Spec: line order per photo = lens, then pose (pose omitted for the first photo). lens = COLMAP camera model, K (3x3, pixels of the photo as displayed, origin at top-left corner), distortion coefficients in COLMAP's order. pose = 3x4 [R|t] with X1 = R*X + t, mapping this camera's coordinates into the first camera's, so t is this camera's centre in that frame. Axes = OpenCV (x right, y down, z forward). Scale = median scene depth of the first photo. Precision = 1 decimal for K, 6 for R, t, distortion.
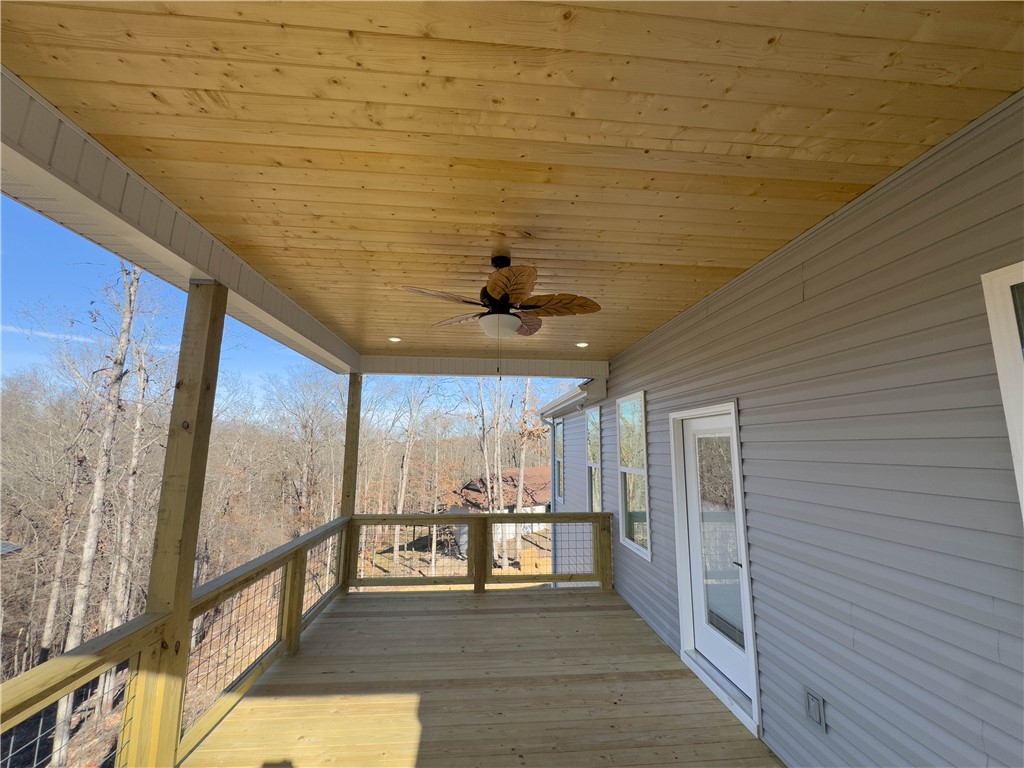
lens RADIAL K [[409.5, 0, 512.0], [0, 409.5, 384.0], [0, 0, 1]] dist [-0.000505, -0.000087]
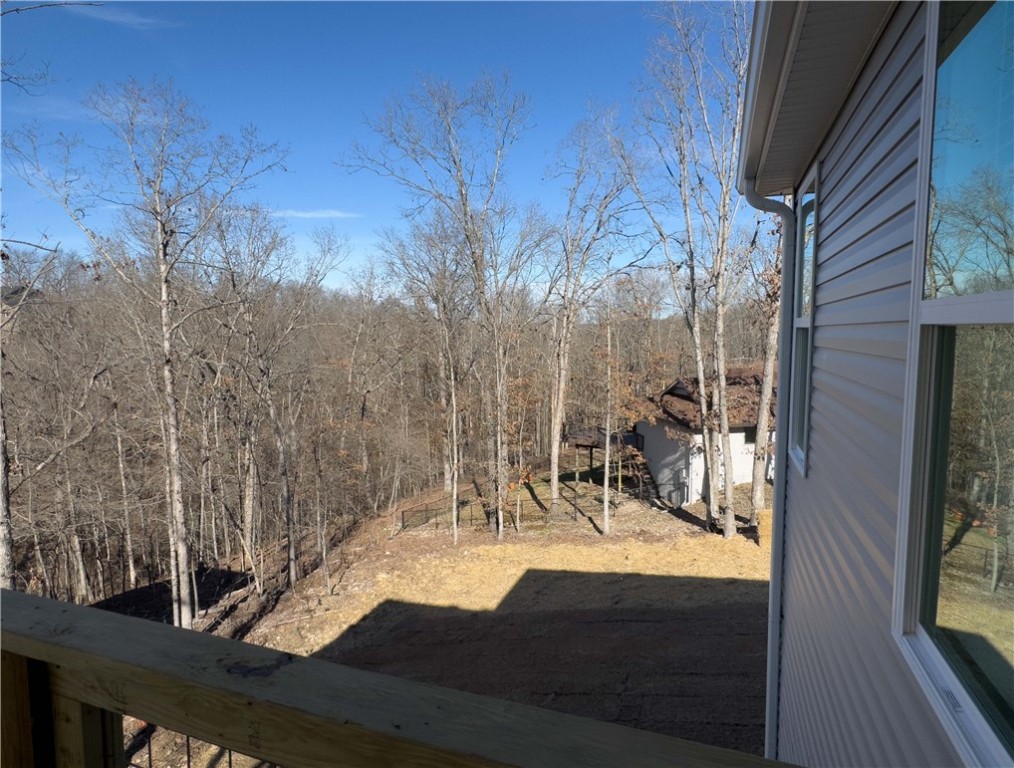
lens RADIAL K [[578.9, 0, 507.0], [0, 578.9, 384.0], [0, 0, 1]] dist [-0.001646, -0.000210]
pose [[0.902597, 0.026260, -0.429685, 0.040006], [0.077277, 0.972041, 0.221733, 0.047021], [0.423494, -0.233340, 0.875331, 0.213128]]
